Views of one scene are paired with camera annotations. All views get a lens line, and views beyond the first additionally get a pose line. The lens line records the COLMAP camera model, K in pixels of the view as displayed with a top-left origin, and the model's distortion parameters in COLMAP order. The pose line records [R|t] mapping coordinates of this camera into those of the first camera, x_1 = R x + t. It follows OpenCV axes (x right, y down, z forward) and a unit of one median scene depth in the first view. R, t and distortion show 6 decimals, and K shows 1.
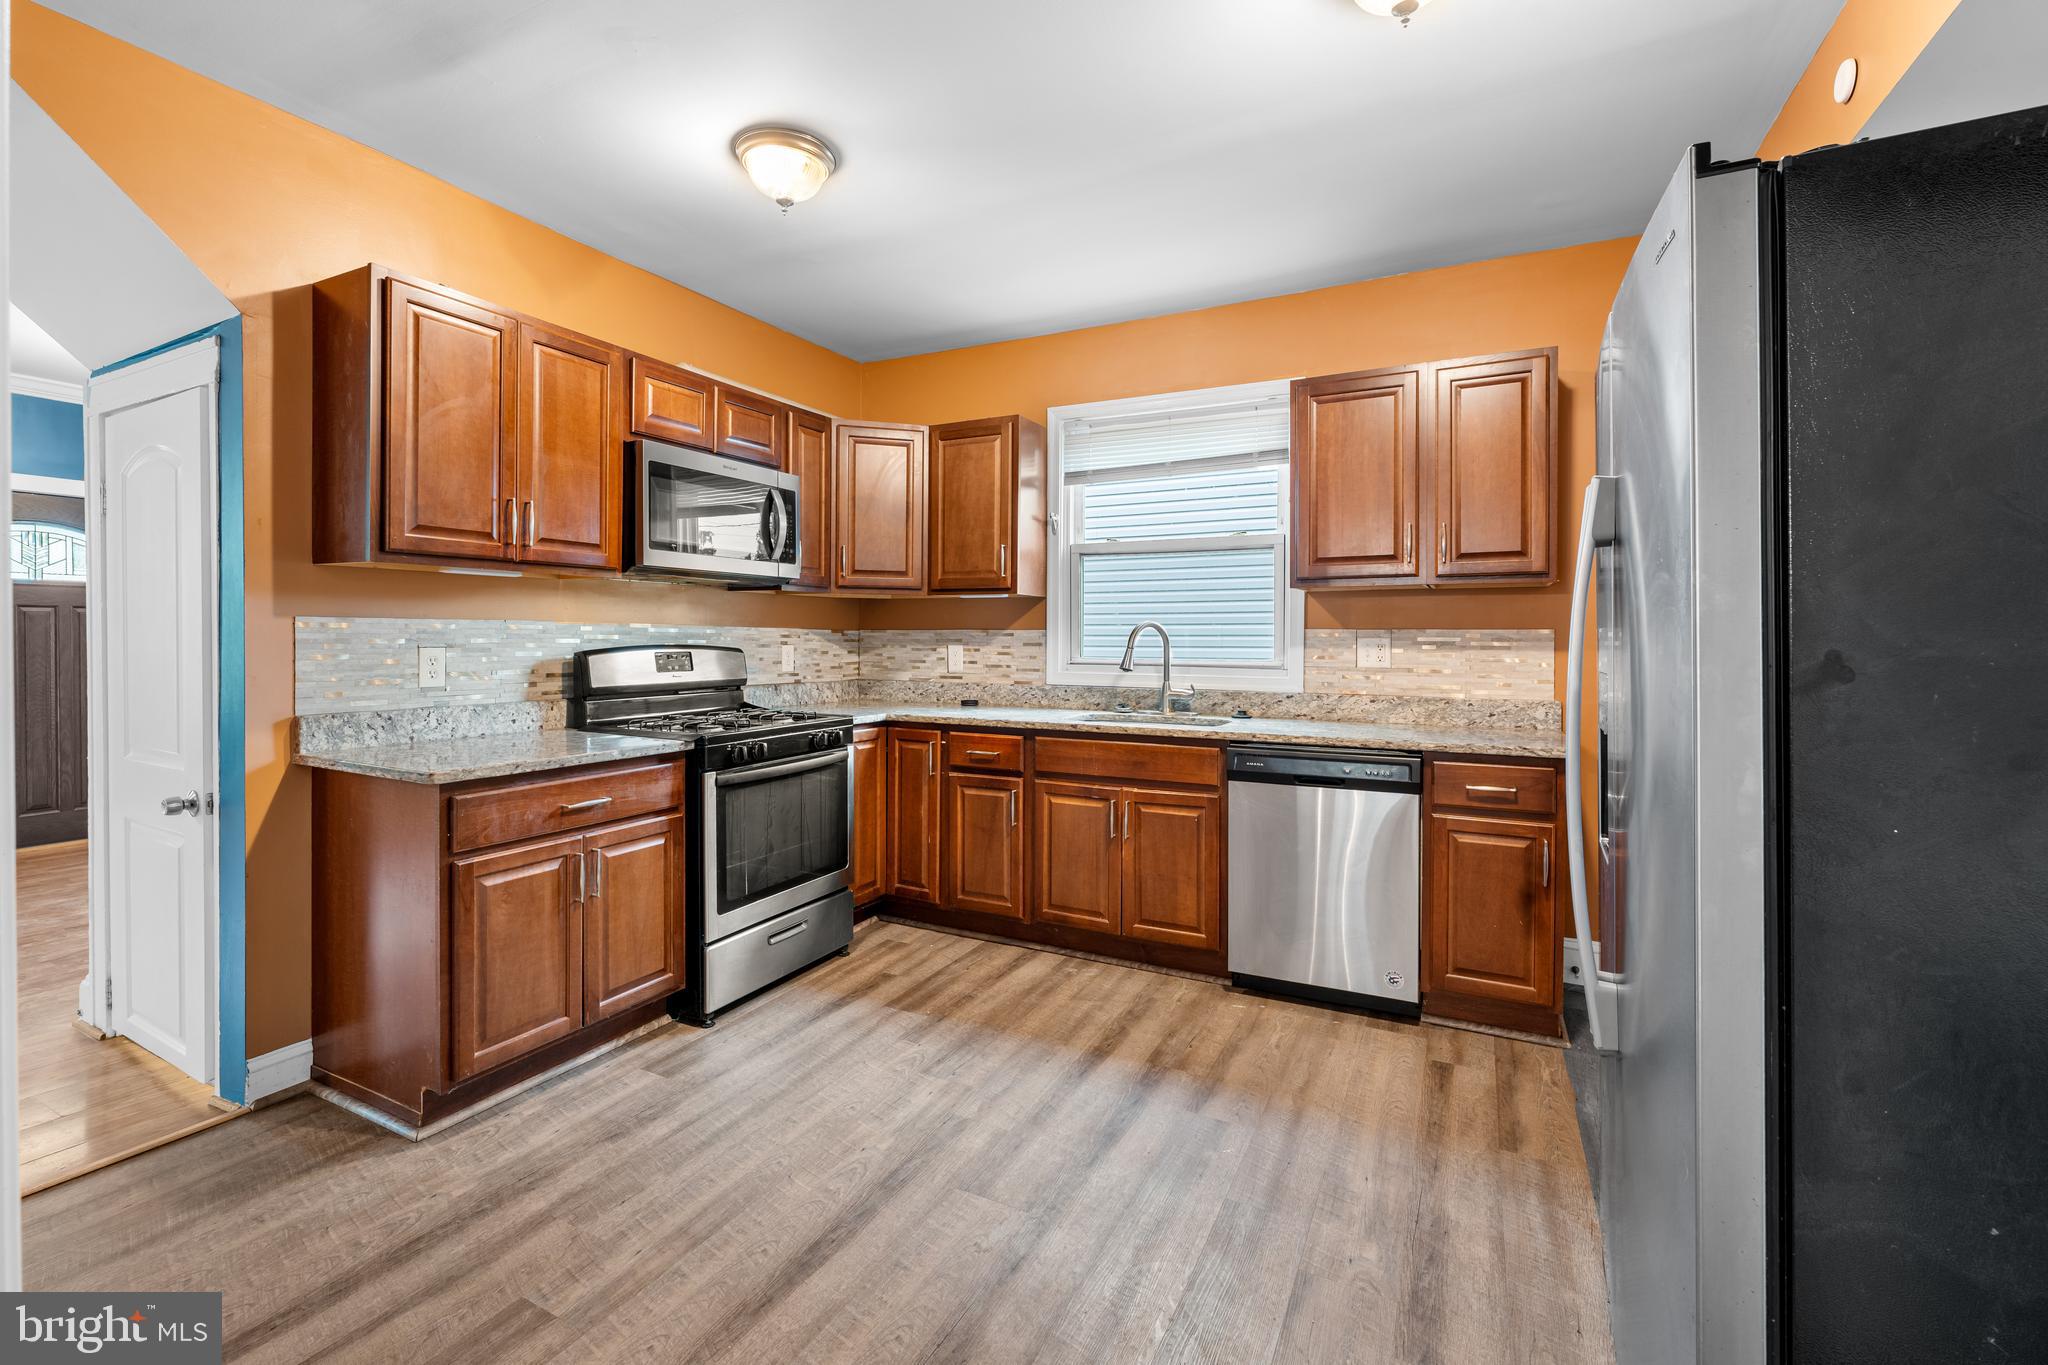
lens RADIAL K [[892.0, 0, 1025.2], [0, 892.0, 665.4], [0, 0, 1]] dist [-0.000487, -0.000153]
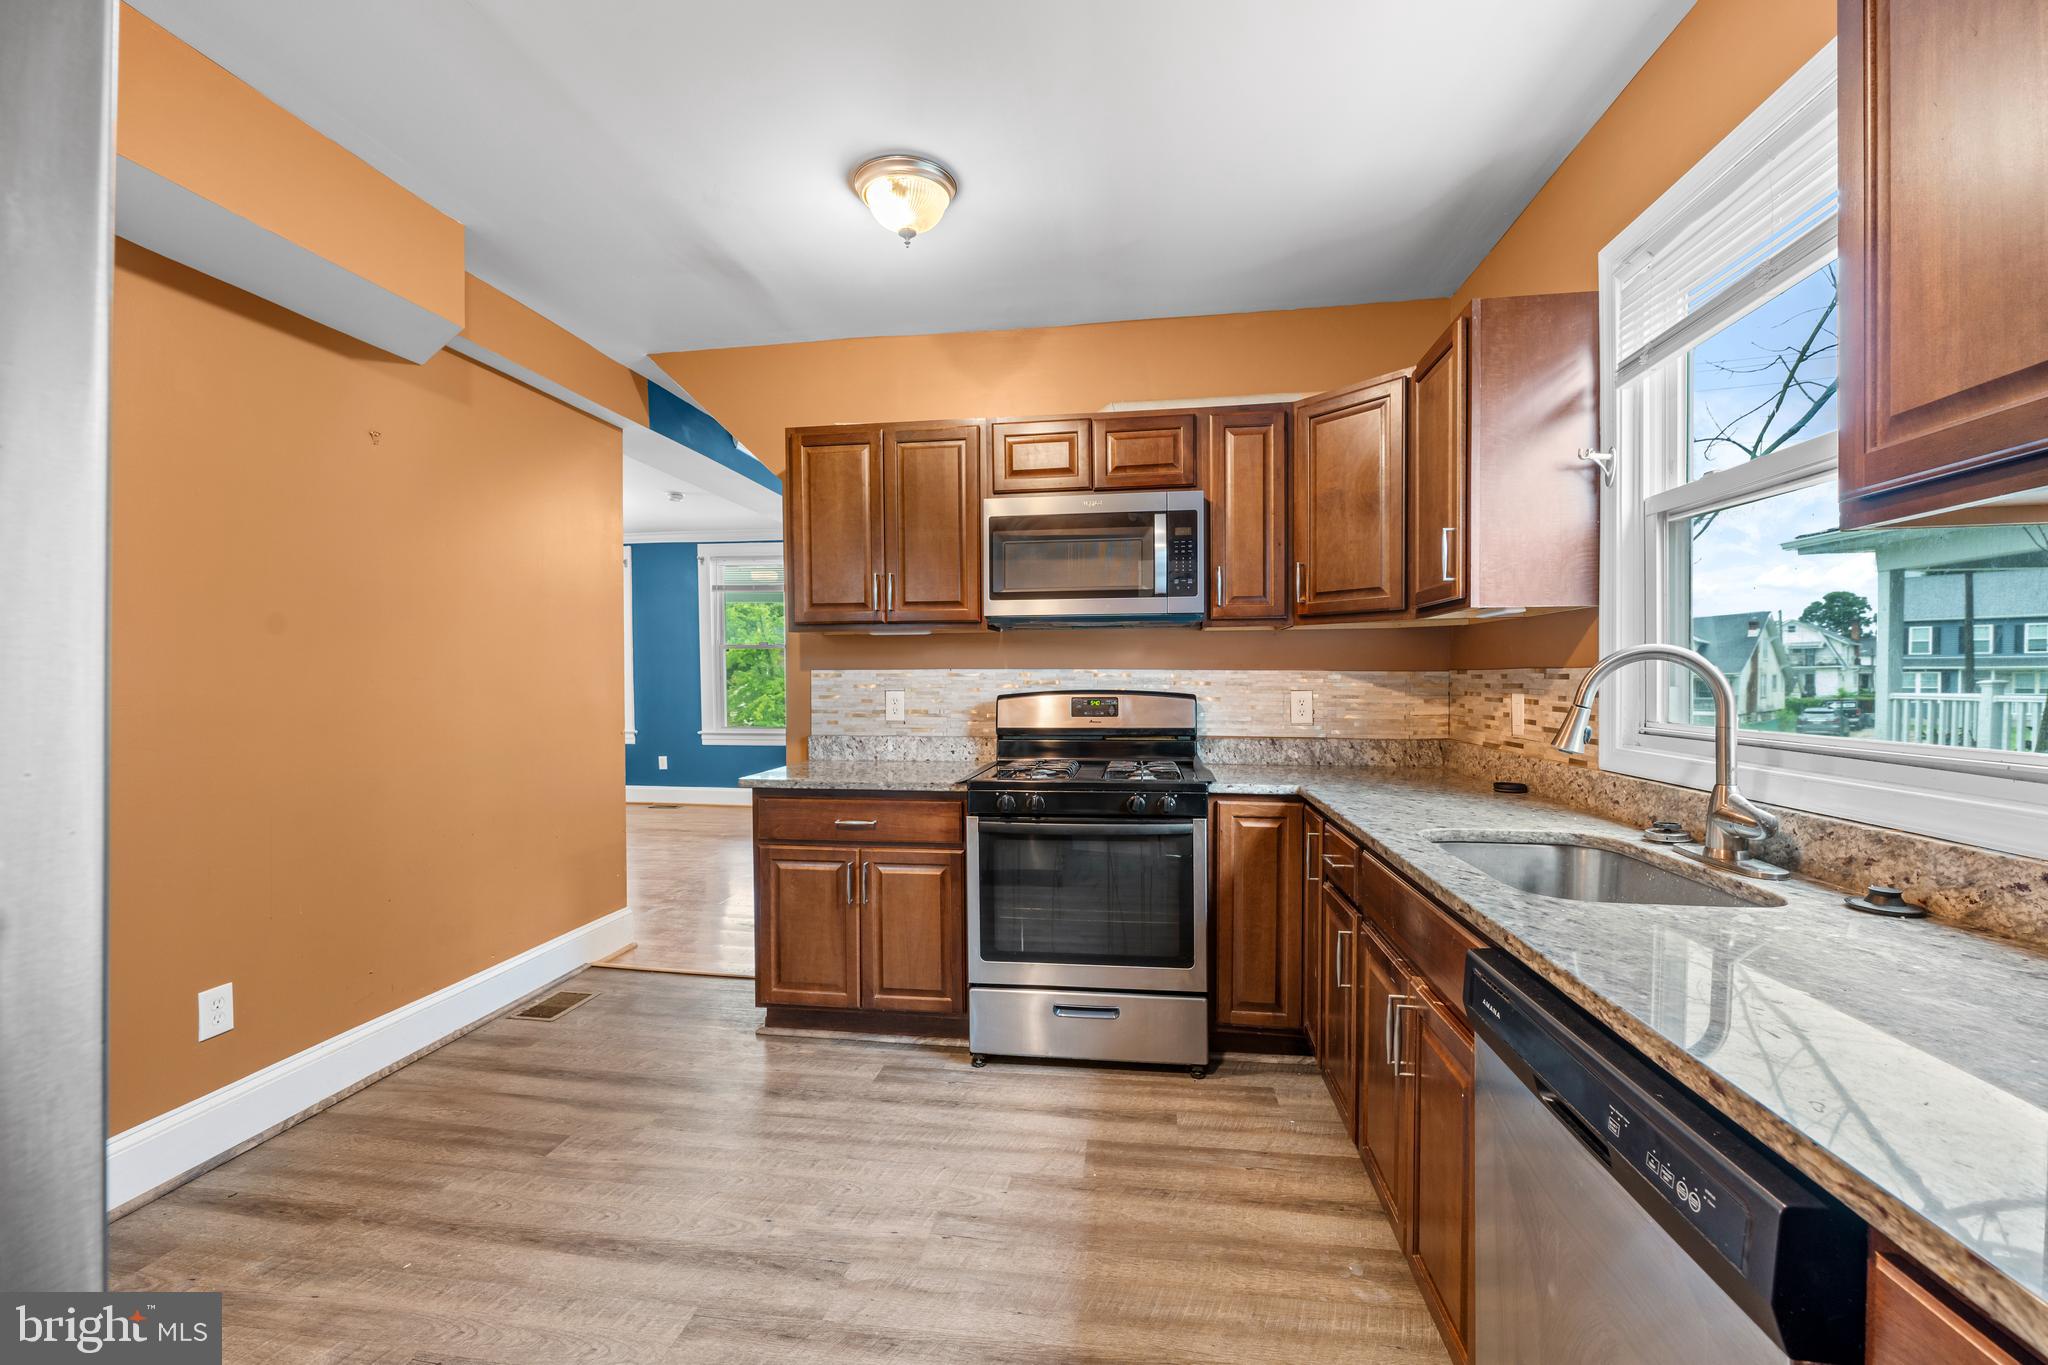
lens RADIAL K [[869.2, 0, 1022.4], [0, 869.2, 704.6], [0, 0, 1]] dist [0.001083, 0.000302]
pose [[0.314478, 0.024049, -0.948960, 0.545084], [-0.025801, 0.999526, 0.016780, -0.022951], [0.948914, 0.019207, 0.314950, 0.671002]]
